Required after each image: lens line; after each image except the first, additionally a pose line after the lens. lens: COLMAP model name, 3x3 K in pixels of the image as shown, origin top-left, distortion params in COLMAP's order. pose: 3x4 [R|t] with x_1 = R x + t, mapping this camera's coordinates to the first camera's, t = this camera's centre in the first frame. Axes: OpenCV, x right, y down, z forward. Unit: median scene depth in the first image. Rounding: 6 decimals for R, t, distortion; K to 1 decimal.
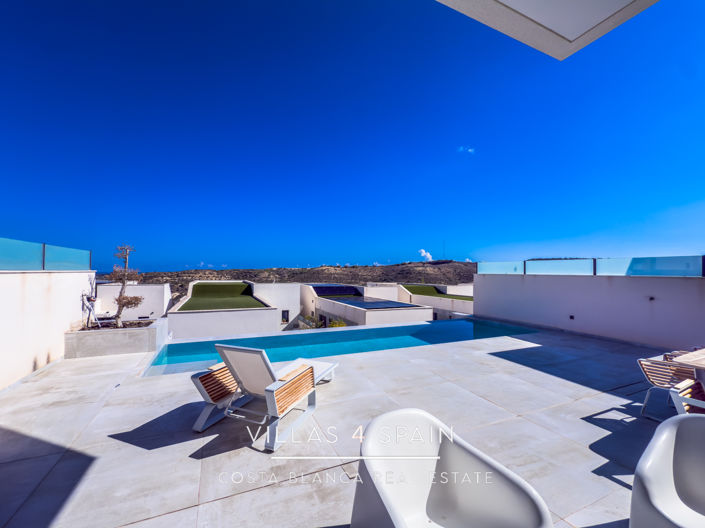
lens RADIAL K [[291.5, 0, 353.2], [0, 291.5, 275.6], [0, 0, 1]] dist [0.001791, 0.000105]
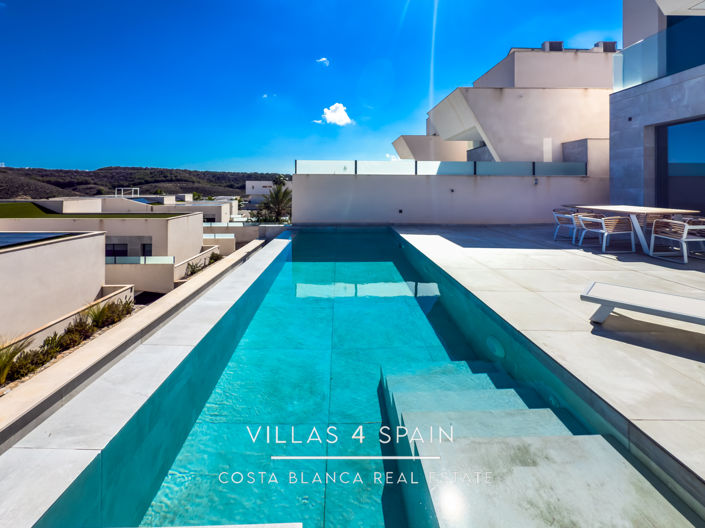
lens RADIAL K [[338.3, 0, 353.3], [0, 338.3, 182.6], [0, 0, 1]] dist [0.002031, 0.000526]
pose [[0.389990, 0.000266, 0.920819, -0.397884], [0.011054, 0.999927, -0.004971, 0.025241], [-0.920753, 0.012118, 0.389958, 0.471051]]
